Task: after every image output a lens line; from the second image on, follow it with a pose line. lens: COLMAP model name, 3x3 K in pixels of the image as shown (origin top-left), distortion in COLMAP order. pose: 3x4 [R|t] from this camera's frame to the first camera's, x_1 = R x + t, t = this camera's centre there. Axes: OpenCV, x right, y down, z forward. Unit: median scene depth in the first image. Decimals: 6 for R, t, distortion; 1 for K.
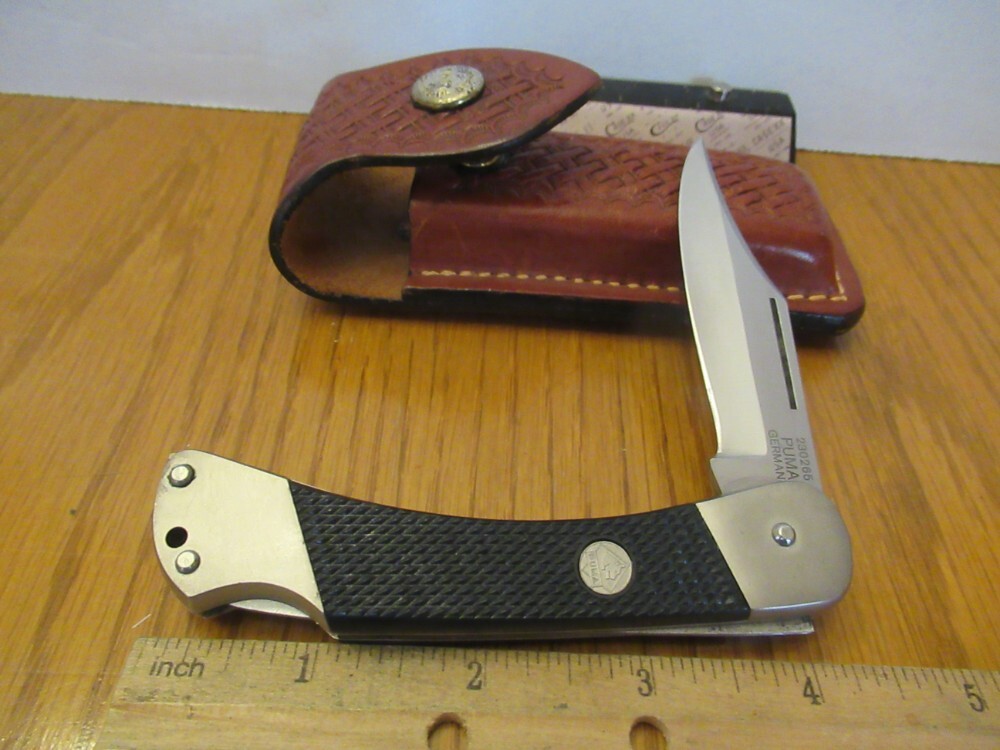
lens RADIAL K [[720.0, 0, 500.0], [0, 720.0, 375.0], [0, 0, 1]] dist [0.007417, 0.005188]
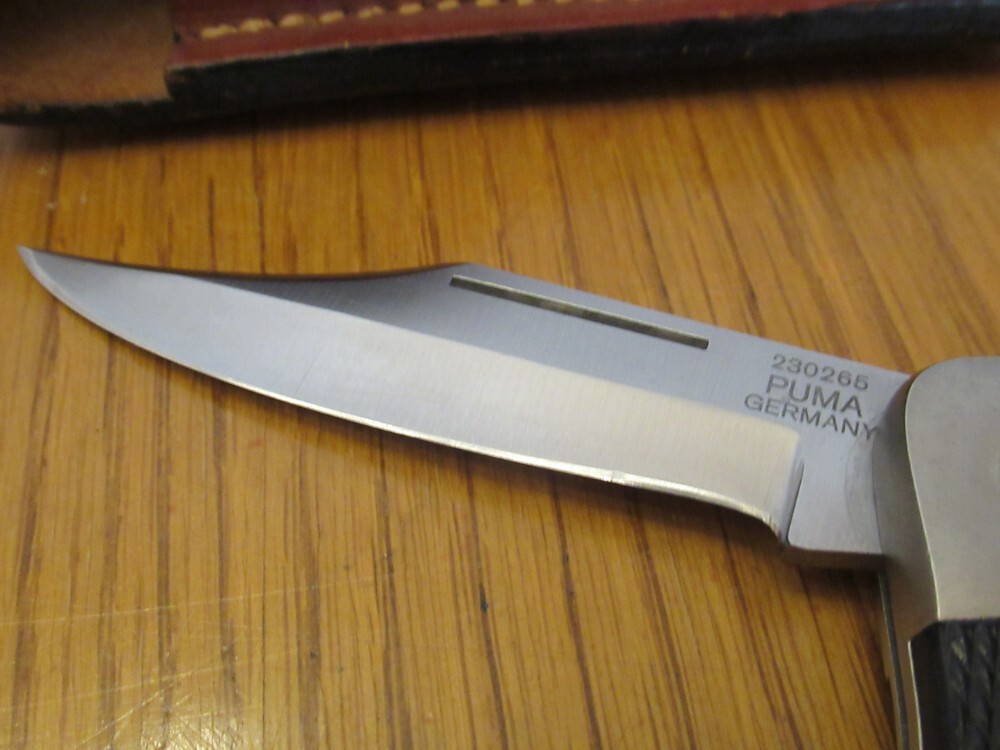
lens RADIAL K [[900.3, 0, 500.0], [0, 900.3, 375.0], [0, 0, 1]] dist [-0.003142, -0.010406]
pose [[0.983733, -0.172359, 0.050620, 0.019313], [0.161546, 0.972050, 0.170360, 0.009831], [-0.078568, -0.159411, 0.984081, 0.391488]]
